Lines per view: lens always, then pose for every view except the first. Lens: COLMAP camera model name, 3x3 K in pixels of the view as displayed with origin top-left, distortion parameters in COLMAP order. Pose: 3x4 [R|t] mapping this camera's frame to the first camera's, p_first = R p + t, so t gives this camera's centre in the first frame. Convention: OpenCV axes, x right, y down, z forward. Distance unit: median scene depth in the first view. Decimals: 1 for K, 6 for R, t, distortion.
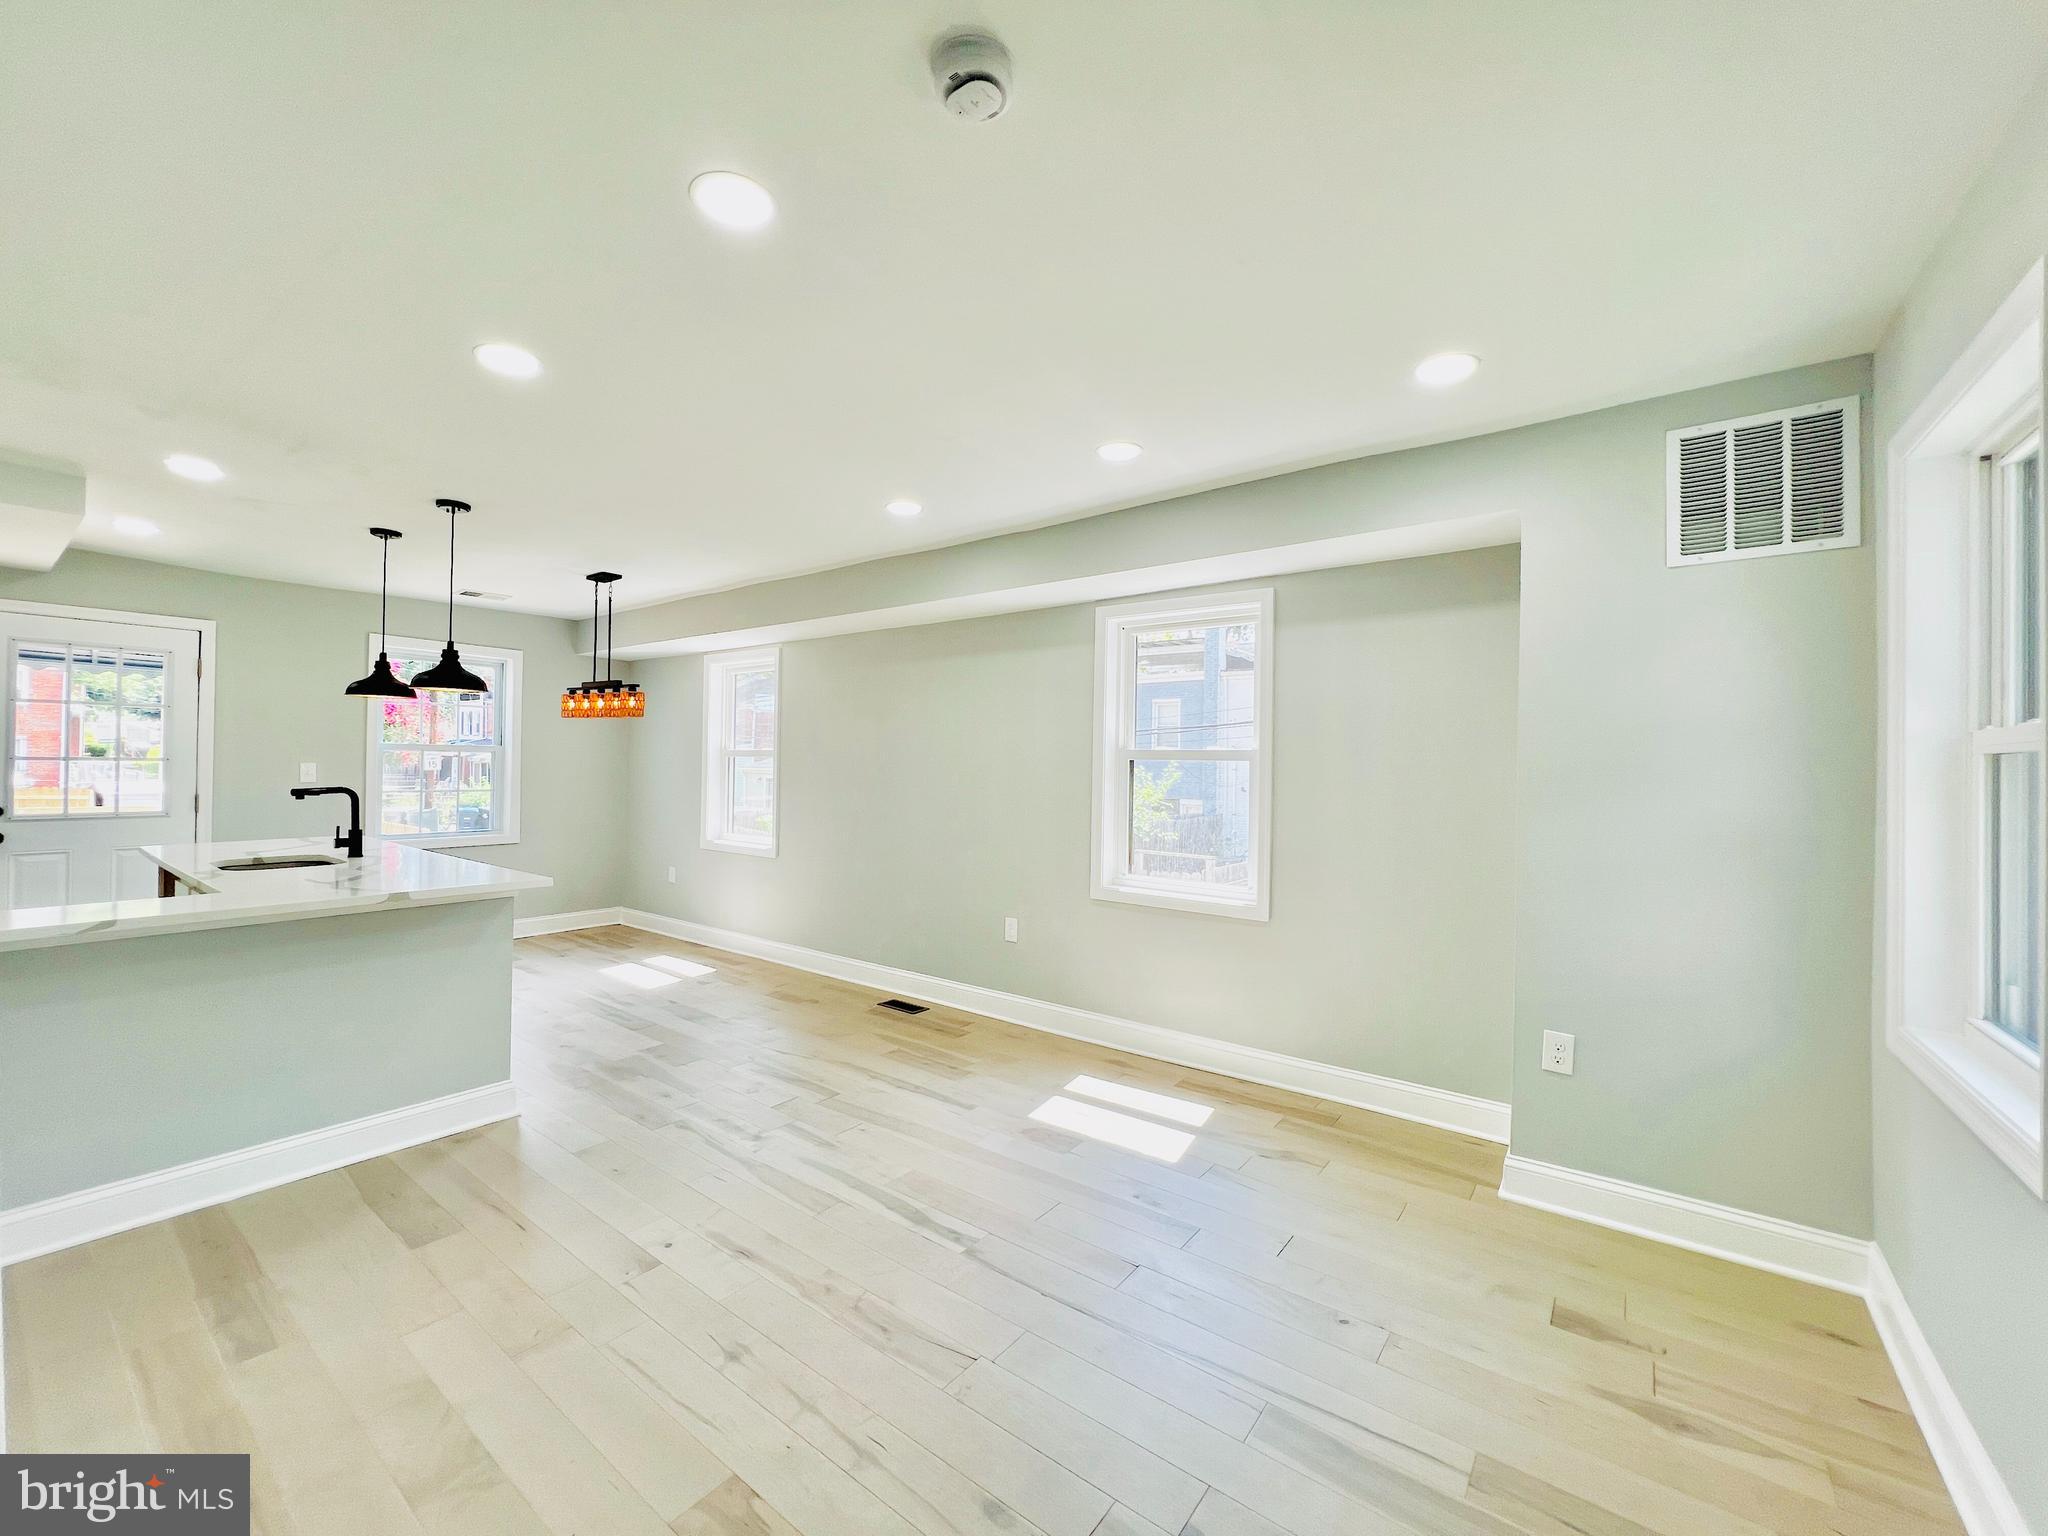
lens RADIAL K [[822.5, 0, 1019.3], [0, 822.5, 768.6], [0, 0, 1]] dist [0.000155, -0.000112]
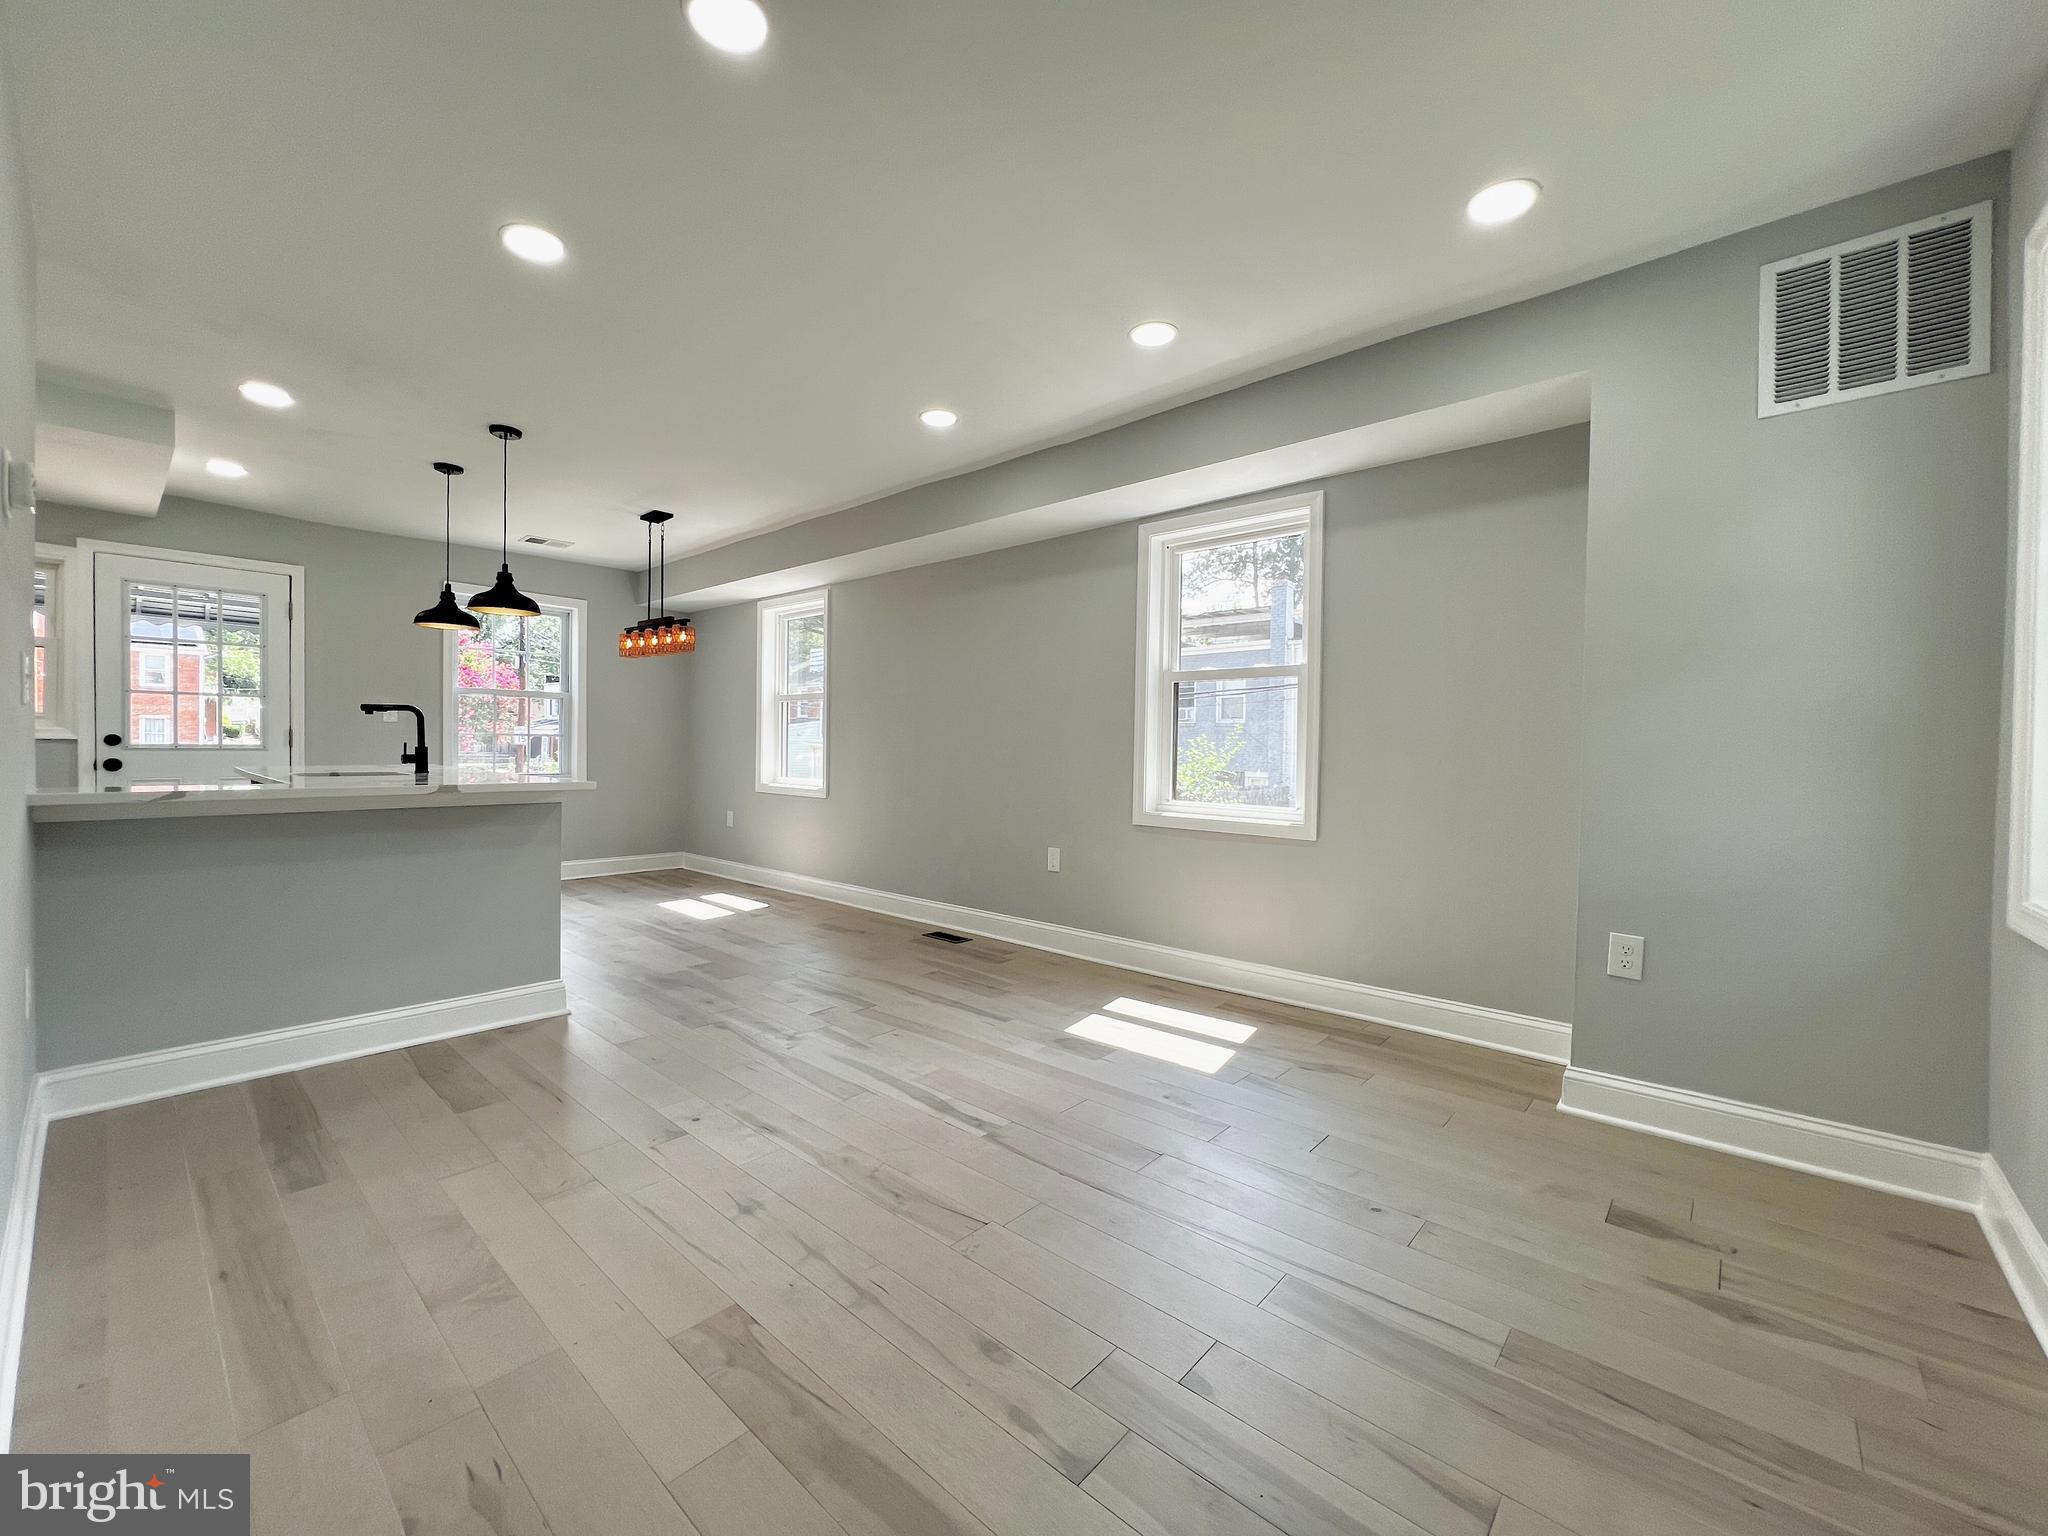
lens RADIAL K [[822.5, 0, 1016.3], [0, 822.5, 762.1], [0, 0, 1]] dist [0.000155, -0.000112]
pose [[0.996789, -0.000861, -0.080069, 0.038643], [0.002559, 0.999774, 0.021114, 0.091074], [0.080033, -0.021251, 0.996566, 0.021515]]
